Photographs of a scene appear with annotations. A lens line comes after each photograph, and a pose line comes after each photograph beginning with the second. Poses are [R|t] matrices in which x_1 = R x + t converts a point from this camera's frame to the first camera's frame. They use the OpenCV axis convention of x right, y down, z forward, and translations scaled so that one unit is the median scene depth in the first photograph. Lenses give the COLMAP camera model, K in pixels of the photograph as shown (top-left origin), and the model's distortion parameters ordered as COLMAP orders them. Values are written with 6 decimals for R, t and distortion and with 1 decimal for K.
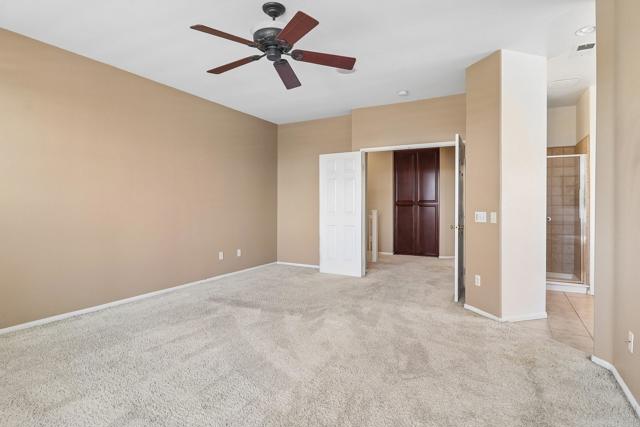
lens RADIAL K [[336.3, 0, 325.4], [0, 336.3, 202.5], [0, 0, 1]] dist [0.000918, -0.009981]
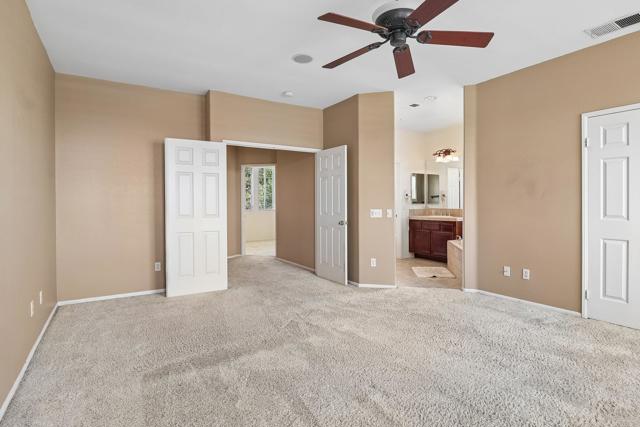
lens RADIAL K [[336.3, 0, 318.8], [0, 336.3, 208.7], [0, 0, 1]] dist [0.000918, -0.009981]
pose [[0.498590, -0.021188, 0.866579, -0.607203], [0.002811, 0.999735, 0.022827, -0.004078], [-0.866833, -0.008946, 0.498518, 0.426464]]
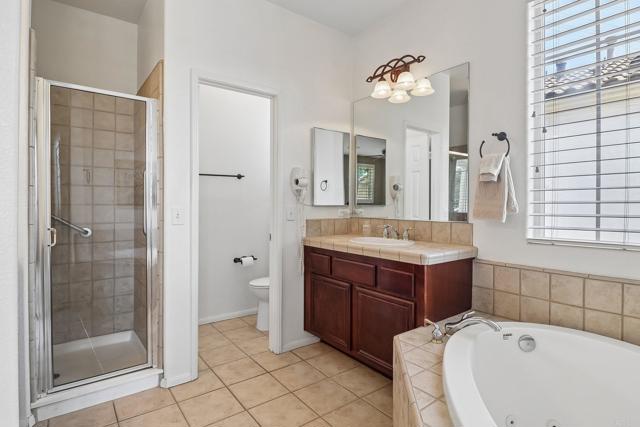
lens RADIAL K [[336.3, 0, 322.9], [0, 336.3, 209.4], [0, 0, 1]] dist [0.000918, -0.009981]
pose [[0.408954, -0.004605, 0.912543, 0.421980], [-0.005743, 0.999954, 0.007619, 0.012236], [-0.912537, -0.008356, 0.408909, 0.568557]]
